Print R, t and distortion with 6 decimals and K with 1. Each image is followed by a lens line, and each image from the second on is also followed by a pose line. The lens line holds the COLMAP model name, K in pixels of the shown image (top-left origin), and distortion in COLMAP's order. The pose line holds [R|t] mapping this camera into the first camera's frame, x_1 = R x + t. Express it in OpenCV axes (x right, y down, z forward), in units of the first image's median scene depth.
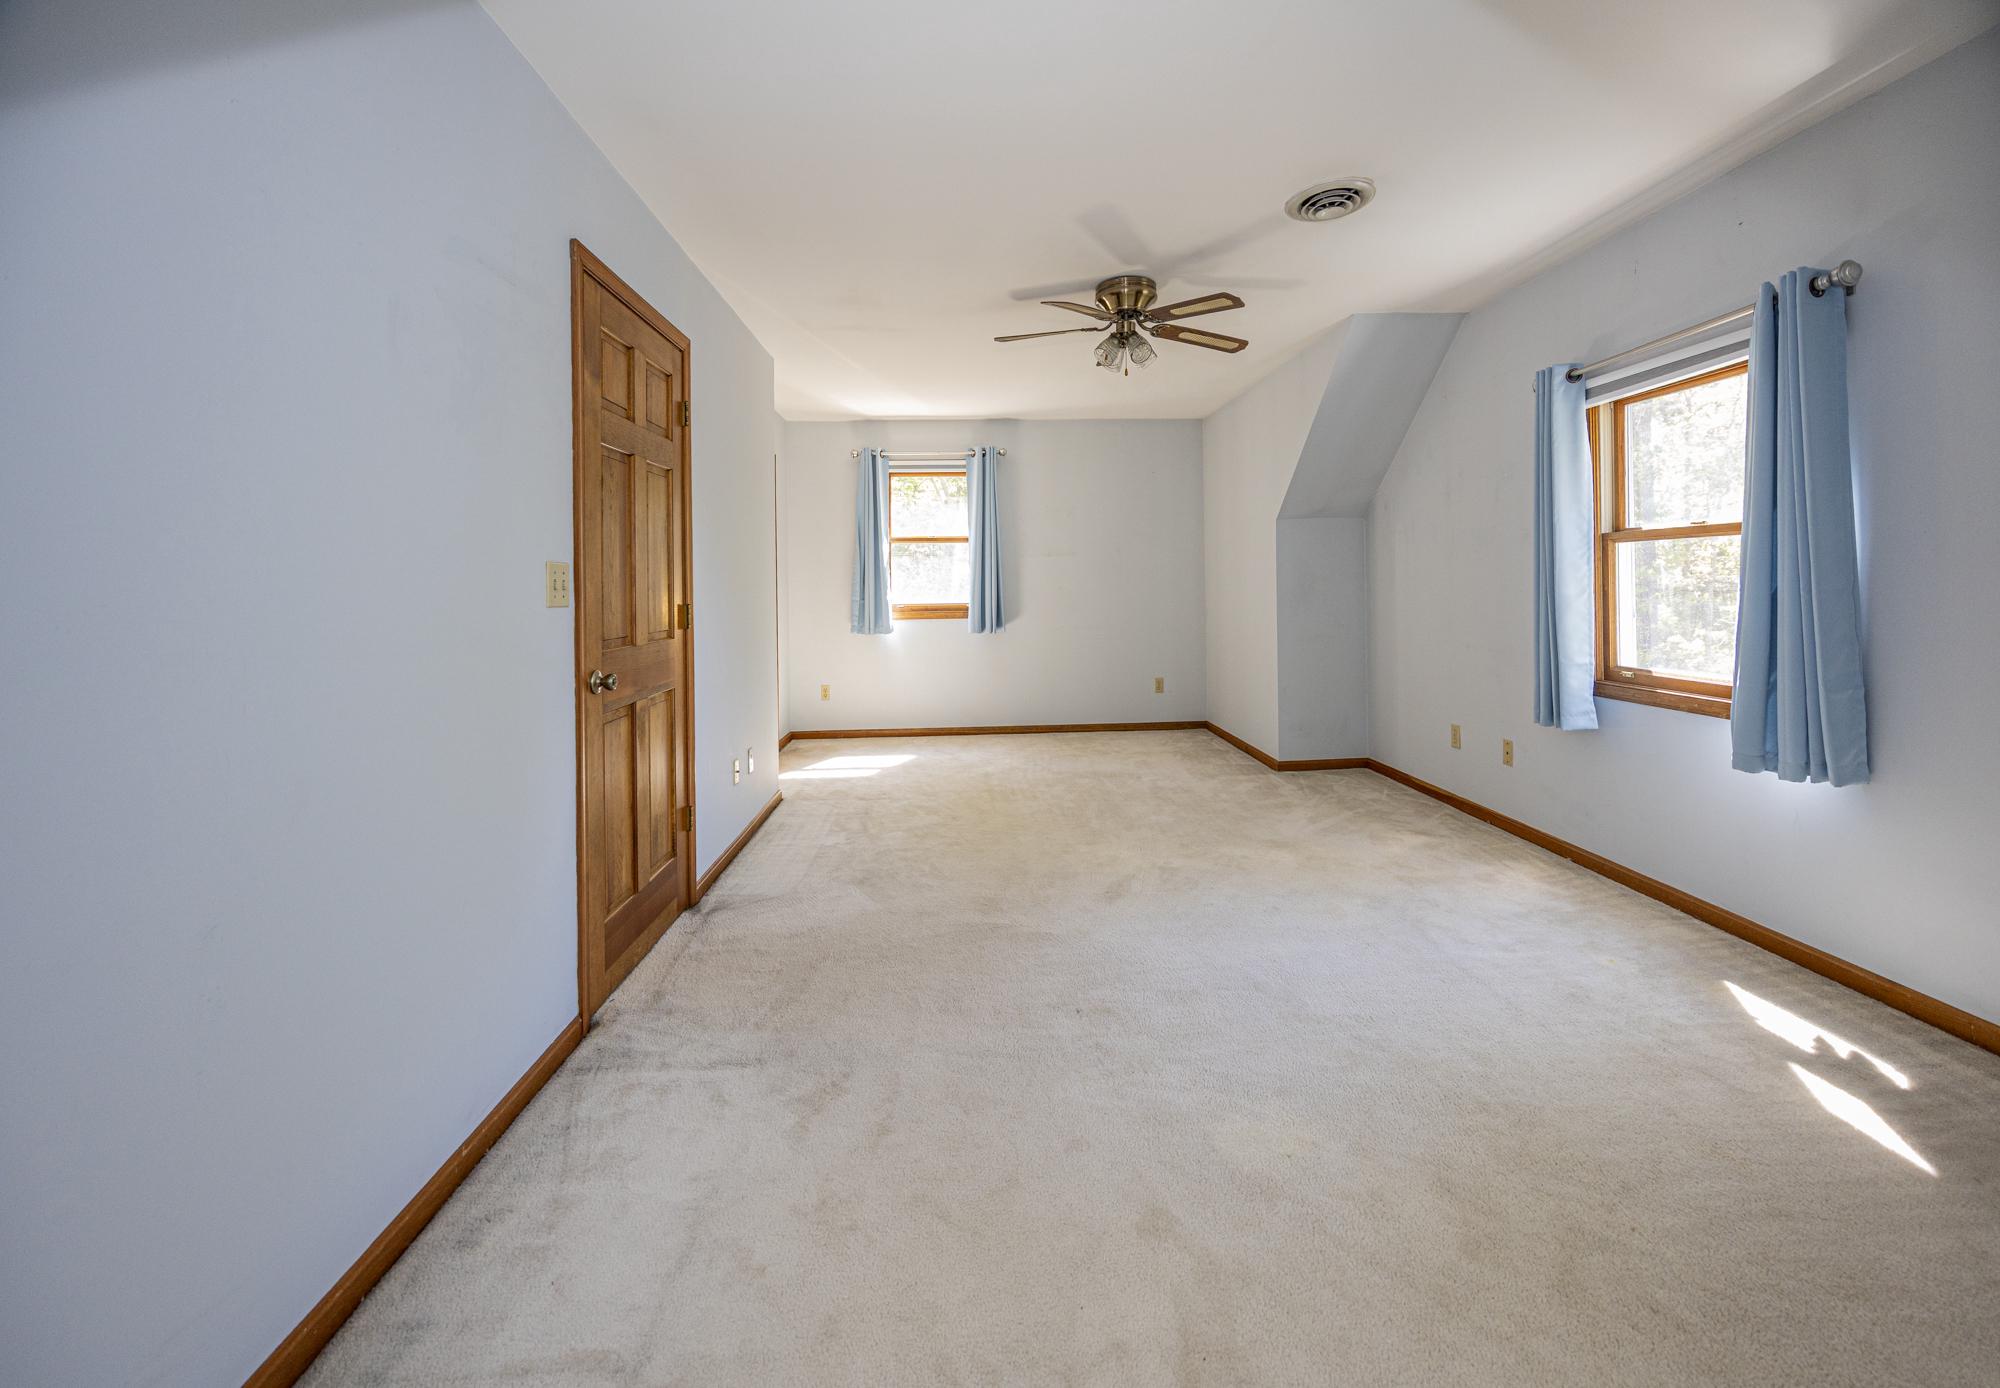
lens RADIAL K [[859.8, 0, 1005.9], [0, 859.8, 638.8], [0, 0, 1]] dist [0.000812, 0.000170]
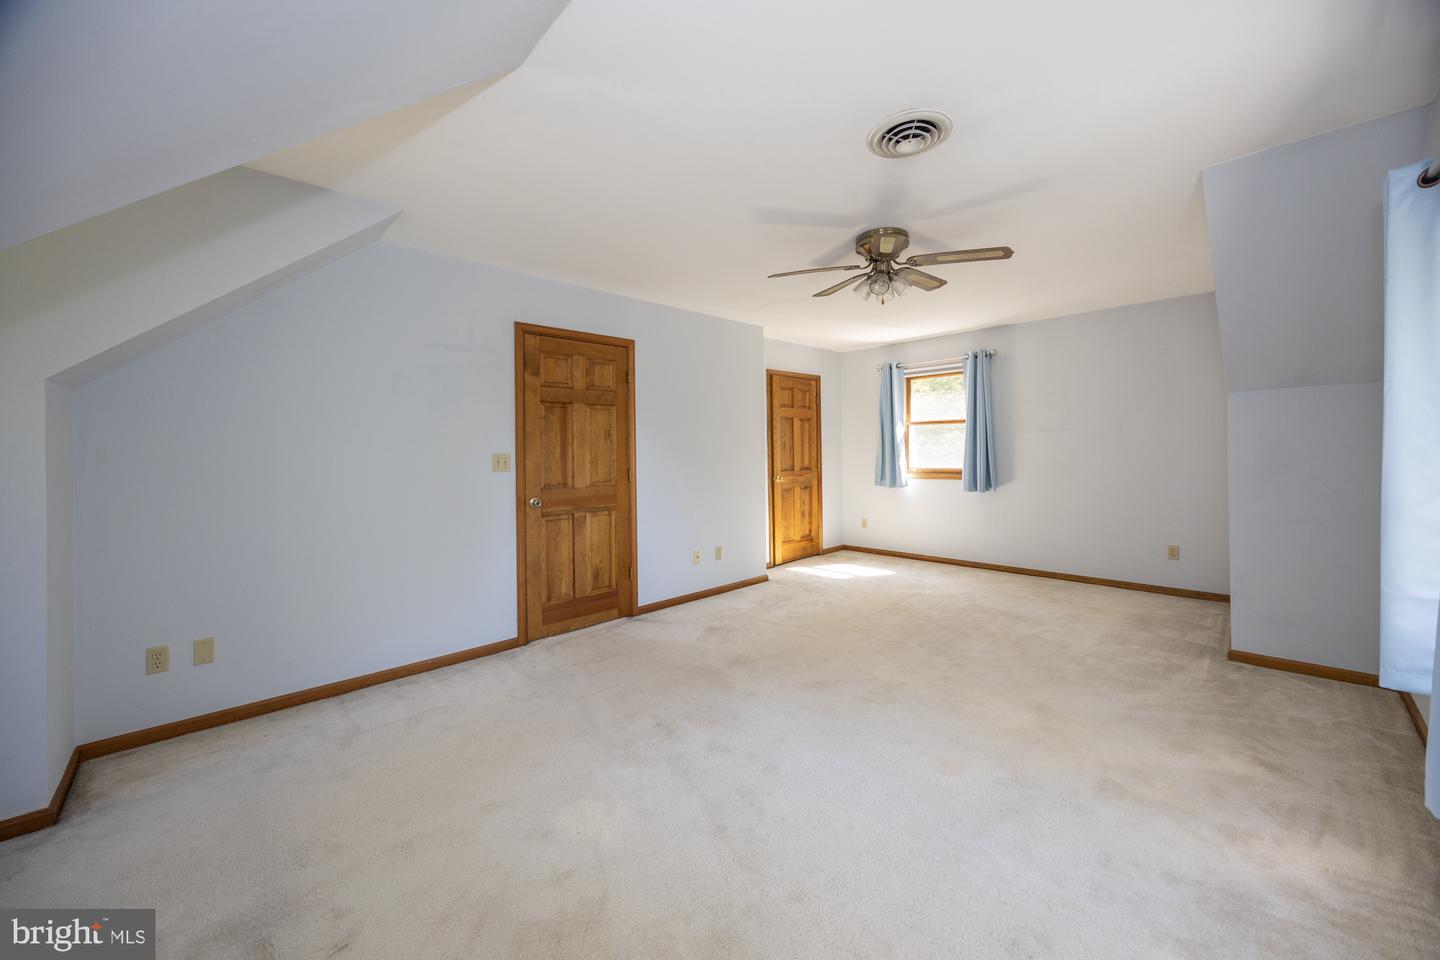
lens RADIAL K [[543.5, 0, 716.0], [0, 543.5, 480.4], [0, 0, 1]] dist [-0.002528, -0.000350]
pose [[0.621805, 0.051639, -0.781468, 0.388871], [-0.046856, 0.998489, 0.028697, -0.030176], [0.781769, 0.018772, 0.623286, 0.174405]]
